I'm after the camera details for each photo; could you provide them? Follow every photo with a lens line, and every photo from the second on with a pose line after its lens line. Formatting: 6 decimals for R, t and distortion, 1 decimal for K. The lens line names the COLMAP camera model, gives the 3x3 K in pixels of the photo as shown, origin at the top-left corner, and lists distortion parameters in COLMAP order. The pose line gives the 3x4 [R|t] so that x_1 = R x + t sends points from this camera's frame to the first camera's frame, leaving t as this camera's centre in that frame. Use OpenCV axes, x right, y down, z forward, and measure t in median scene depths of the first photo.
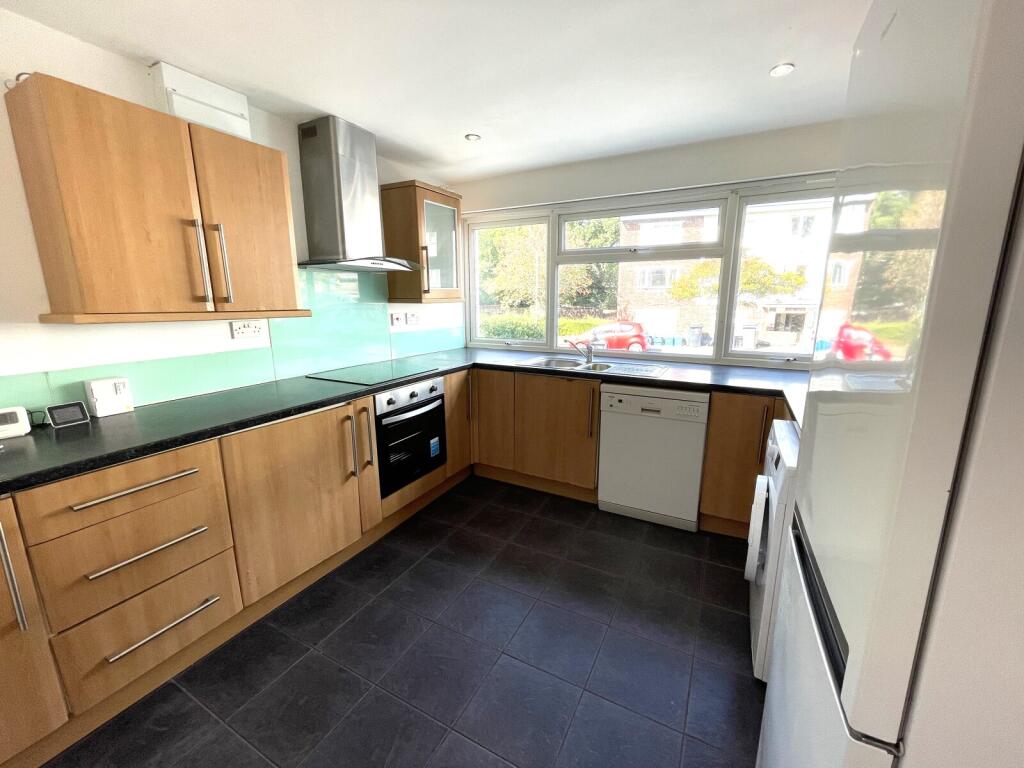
lens RADIAL K [[419.6, 0, 512.0], [0, 419.6, 384.0], [0, 0, 1]] dist [0.000585, -0.002684]
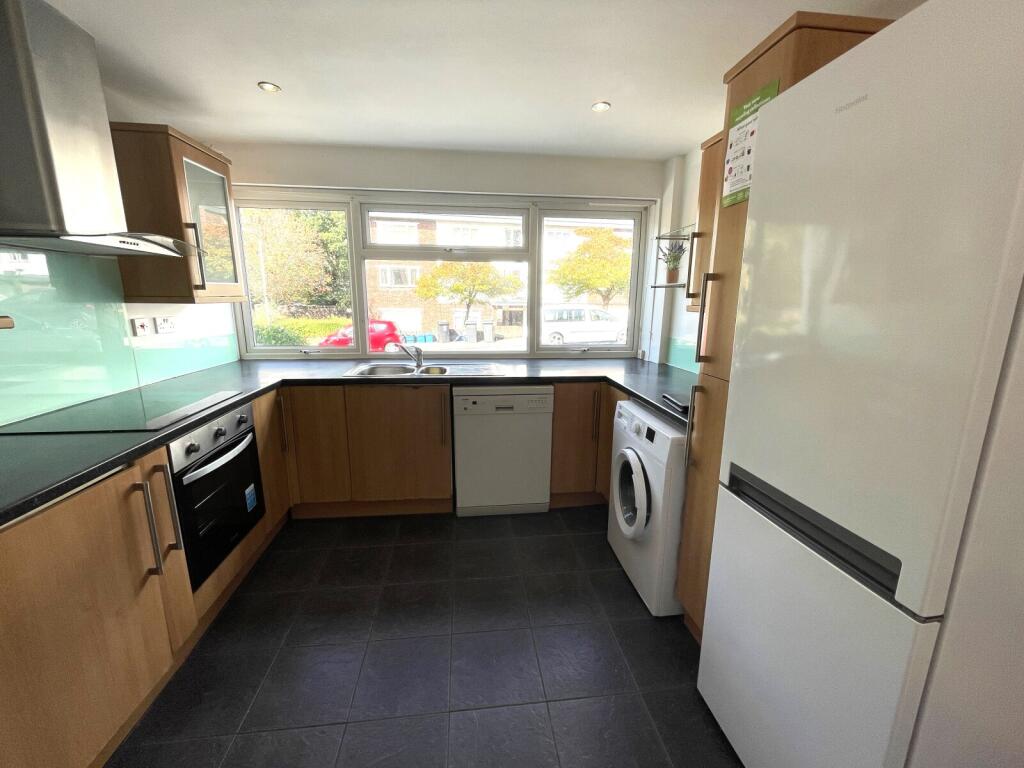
lens RADIAL K [[419.6, 0, 512.0], [0, 419.6, 384.0], [0, 0, 1]] dist [0.000585, -0.002684]
pose [[0.818781, -0.108618, 0.563737, -0.201214], [0.106279, 0.993644, 0.037089, -0.027757], [-0.564183, 0.029546, 0.825121, 0.121965]]
